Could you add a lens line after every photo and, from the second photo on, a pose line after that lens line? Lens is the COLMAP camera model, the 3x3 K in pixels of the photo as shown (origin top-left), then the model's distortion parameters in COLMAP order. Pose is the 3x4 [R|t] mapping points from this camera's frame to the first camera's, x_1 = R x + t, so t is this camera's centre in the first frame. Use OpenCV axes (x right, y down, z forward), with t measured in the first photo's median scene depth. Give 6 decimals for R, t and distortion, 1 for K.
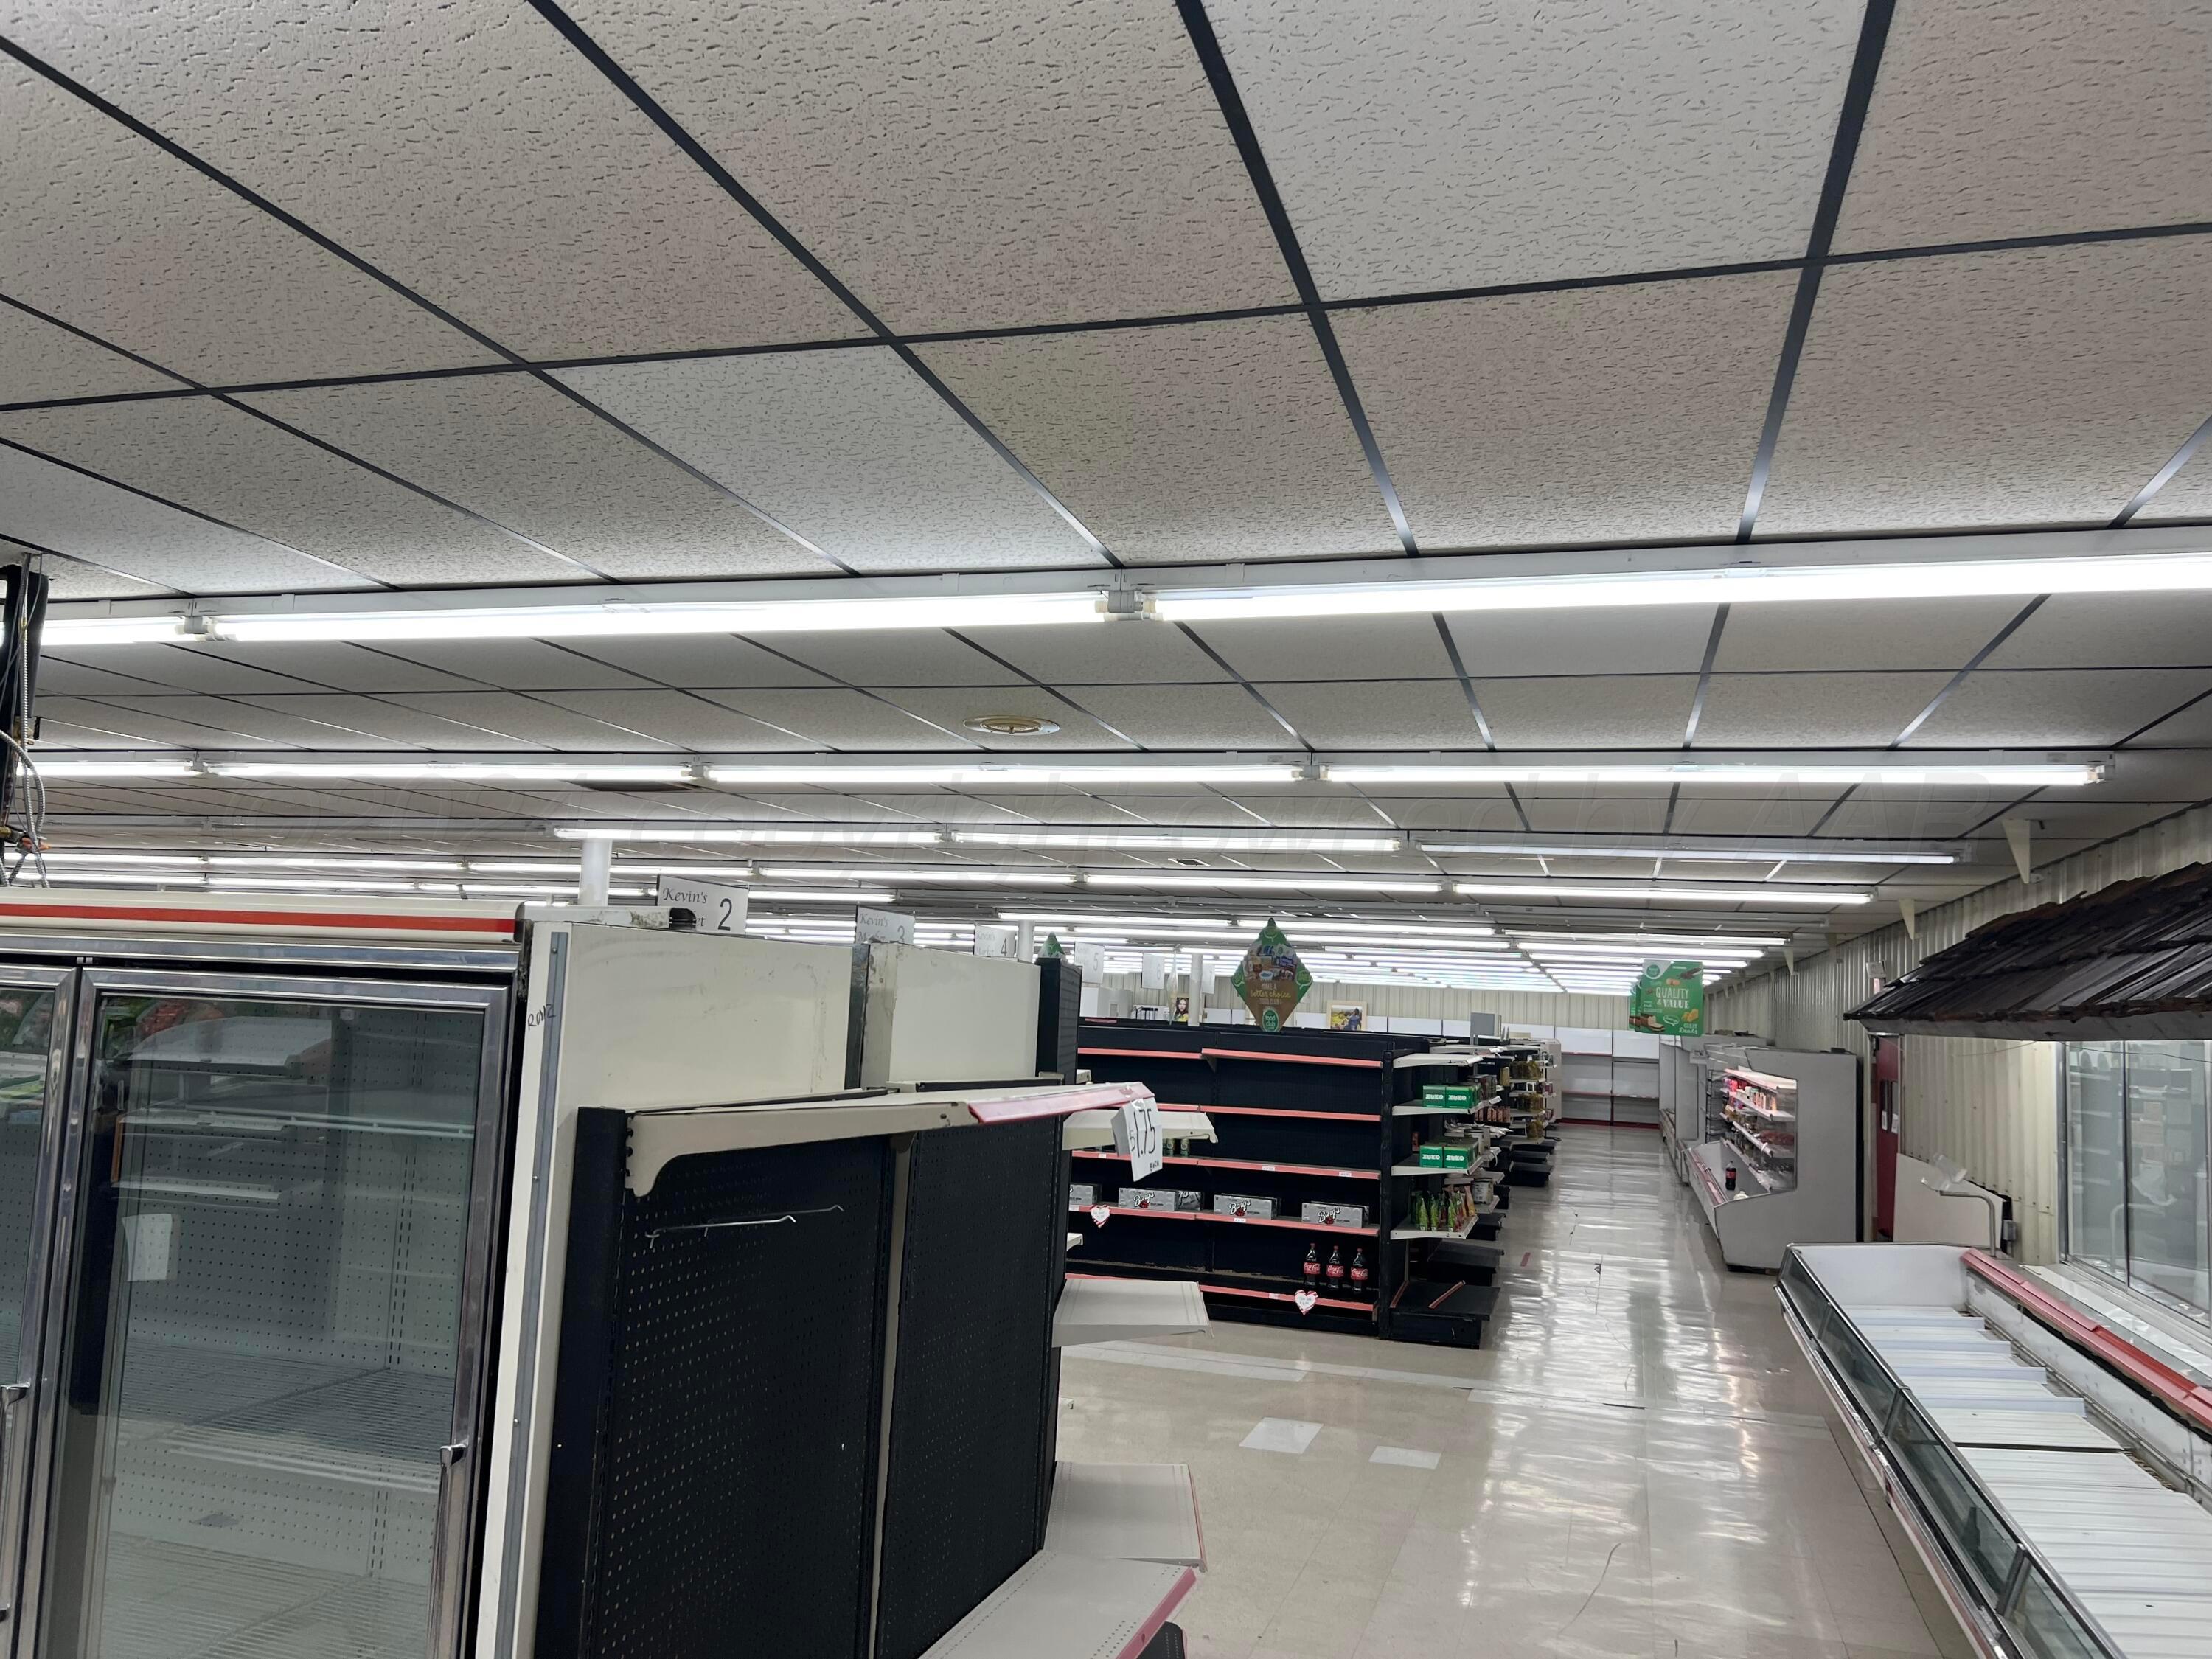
lens RADIAL K [[1669.8, 0, 1097.3], [0, 1669.8, 820.6], [0, 0, 1]] dist [0.057323, -0.068362]
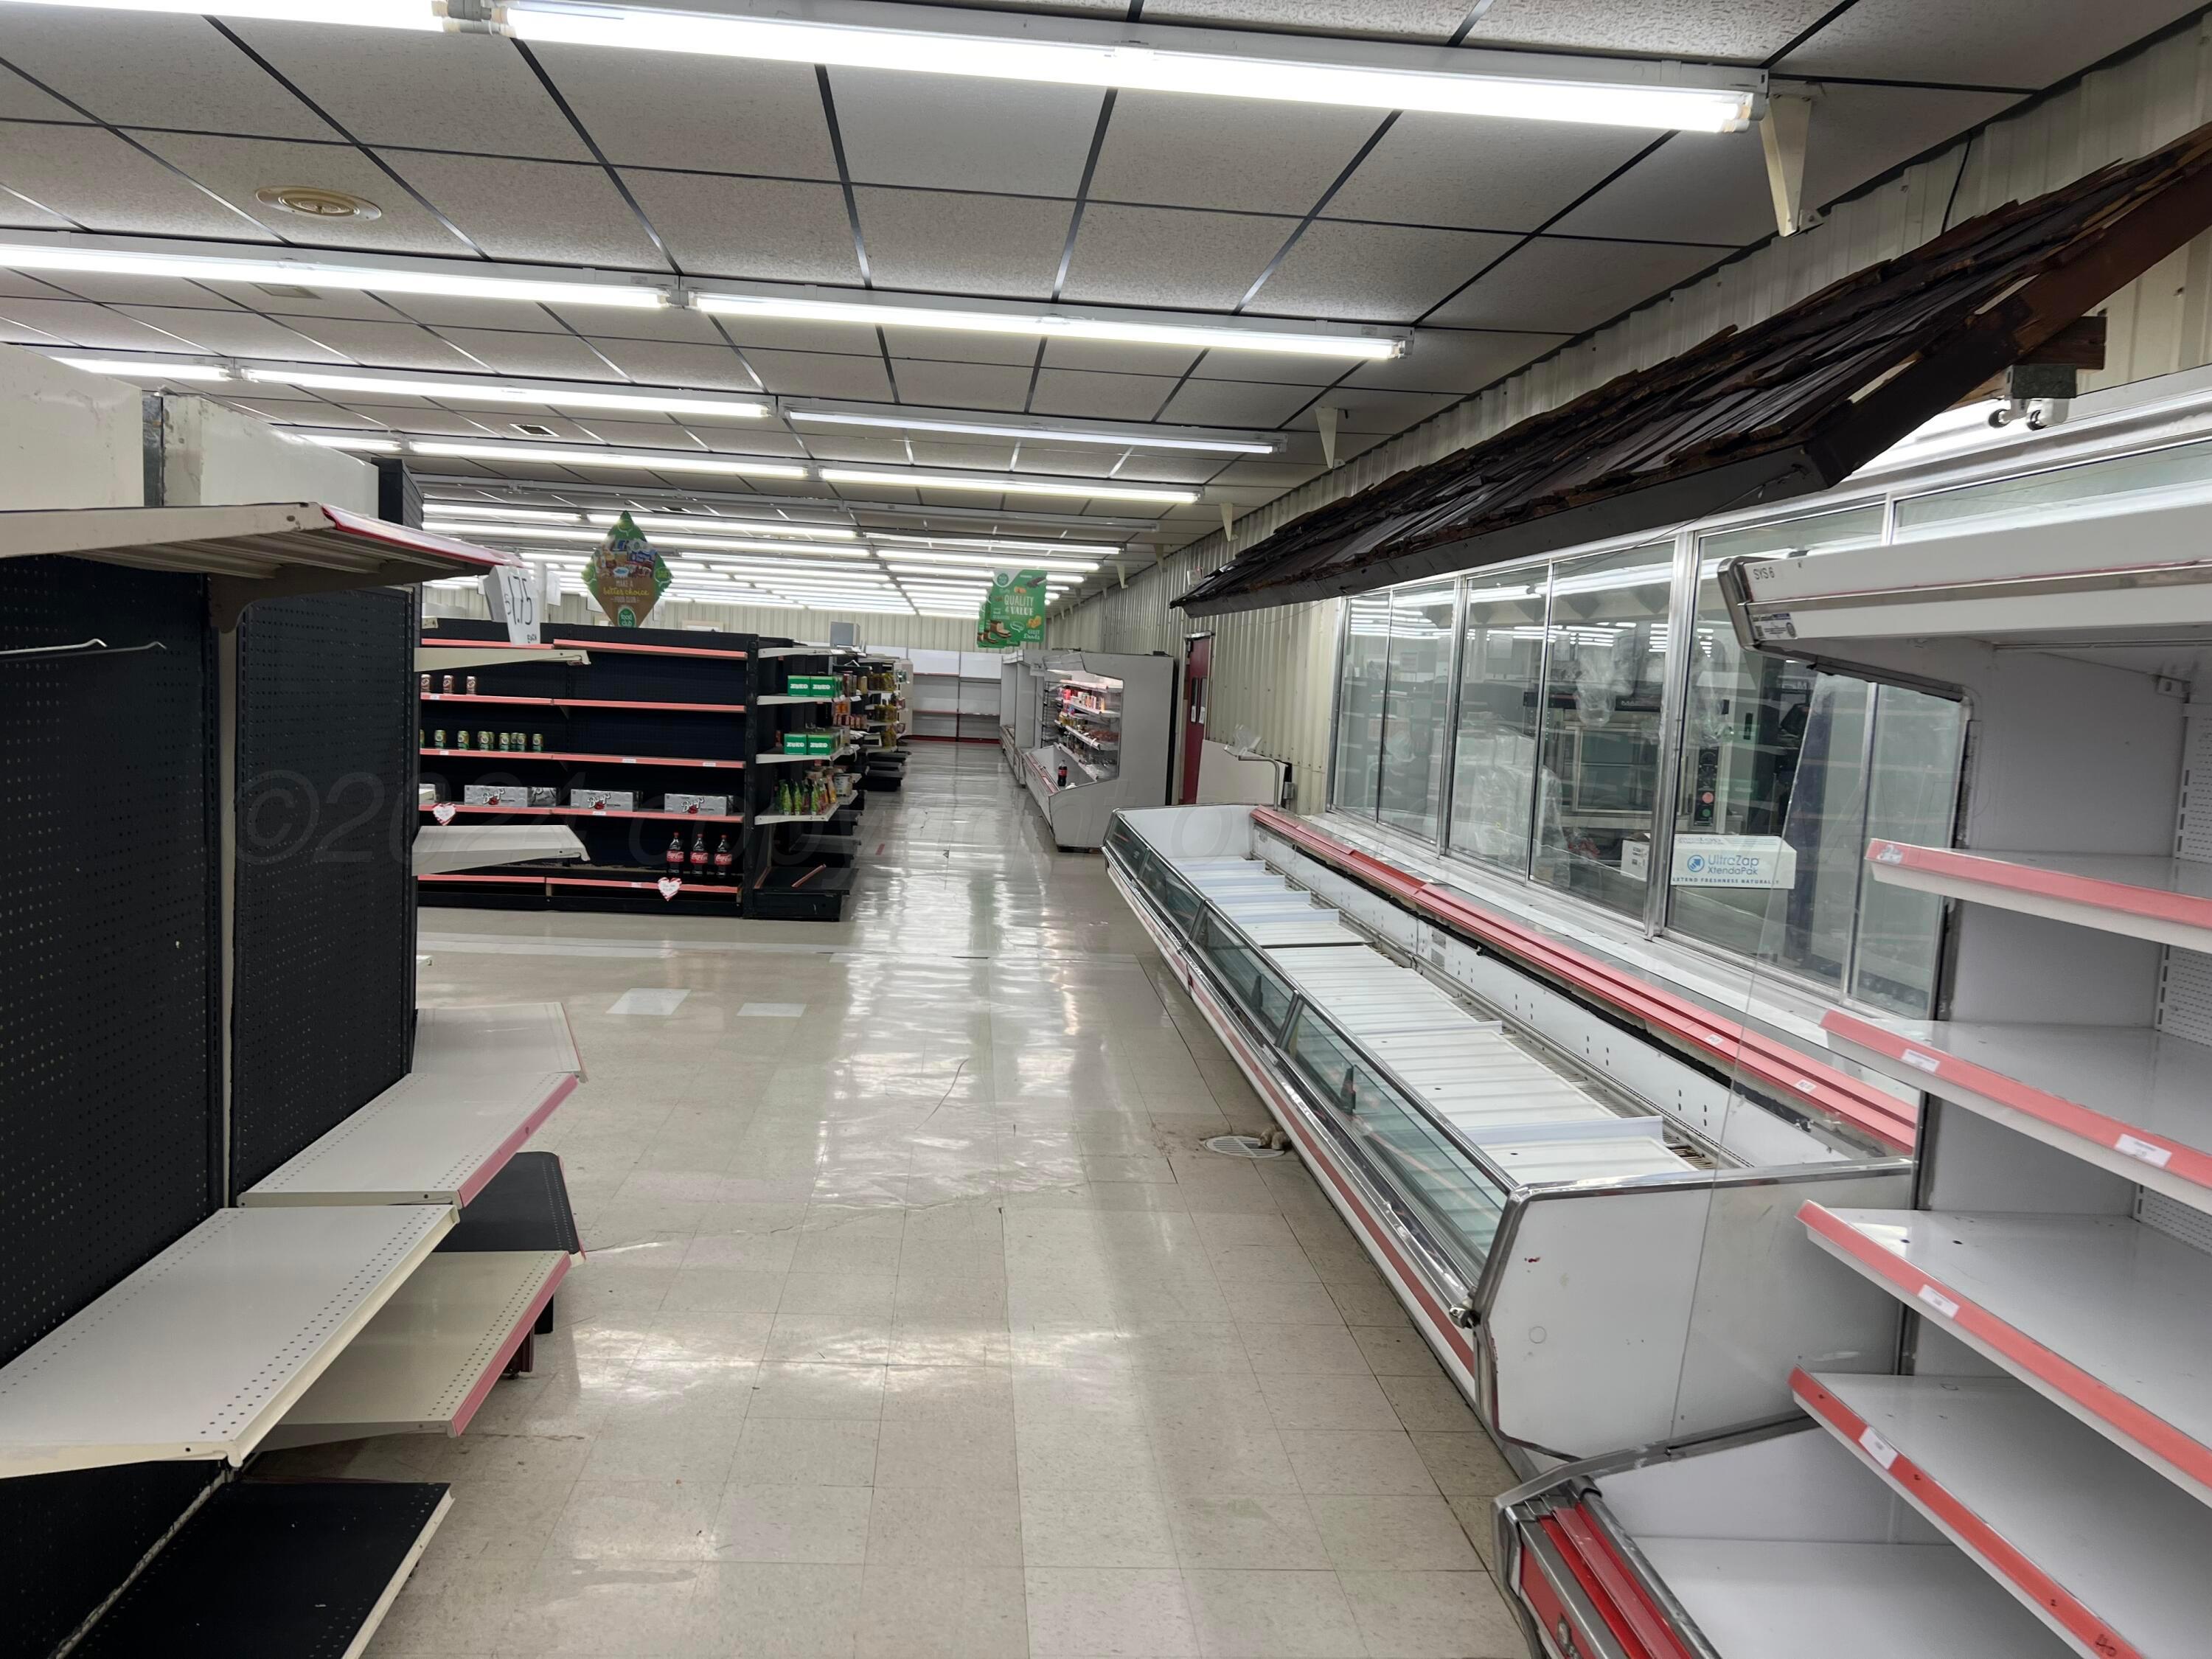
lens RADIAL K [[1669.8, 0, 1102.2], [0, 1669.8, 829.7], [0, 0, 1]] dist [0.057323, -0.068362]
pose [[0.928186, -0.038777, 0.370089, -0.006639], [-0.044768, 0.975696, 0.214509, 0.027920], [-0.369413, -0.215672, 0.903891, 0.000966]]
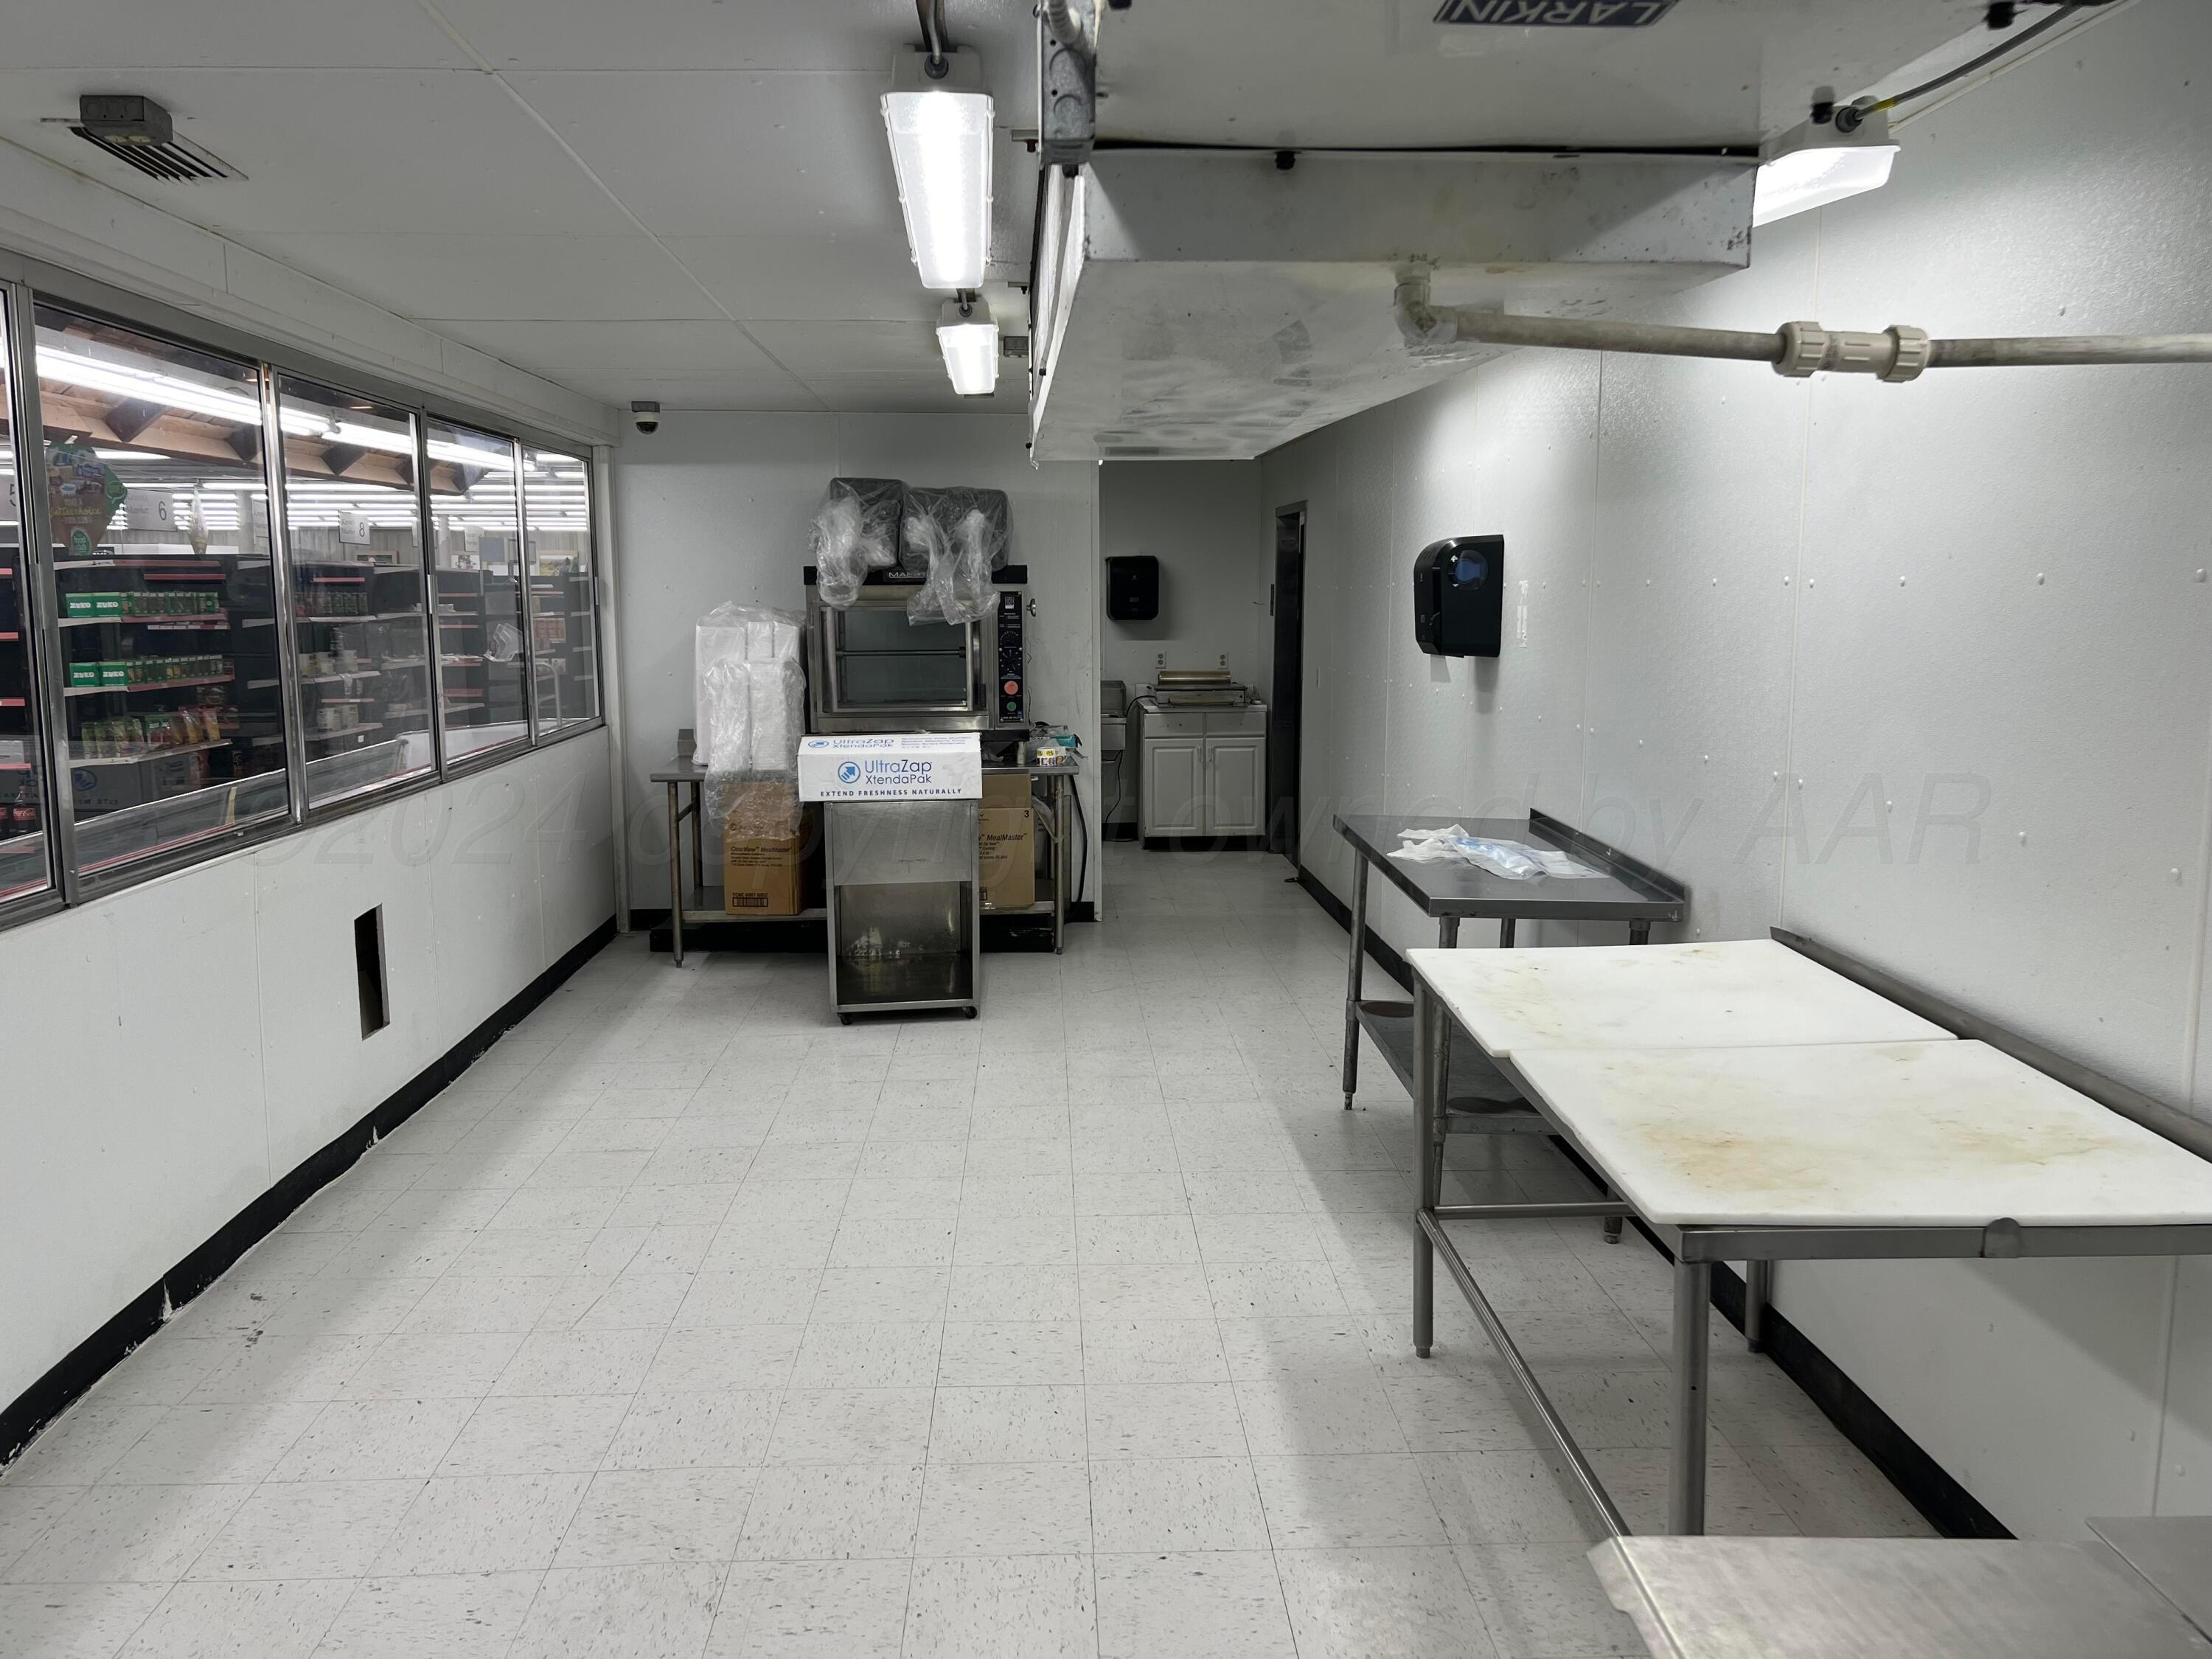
lens RADIAL K [[1669.8, 0, 1112.9], [0, 1669.8, 825.5], [0, 0, 1]] dist [0.057323, -0.068362]
pose [[0.938867, -0.097705, 0.330124, 0.454612], [0.009392, 0.965797, 0.259130, 0.062496], [-0.344151, -0.240188, 0.907673, 0.012070]]
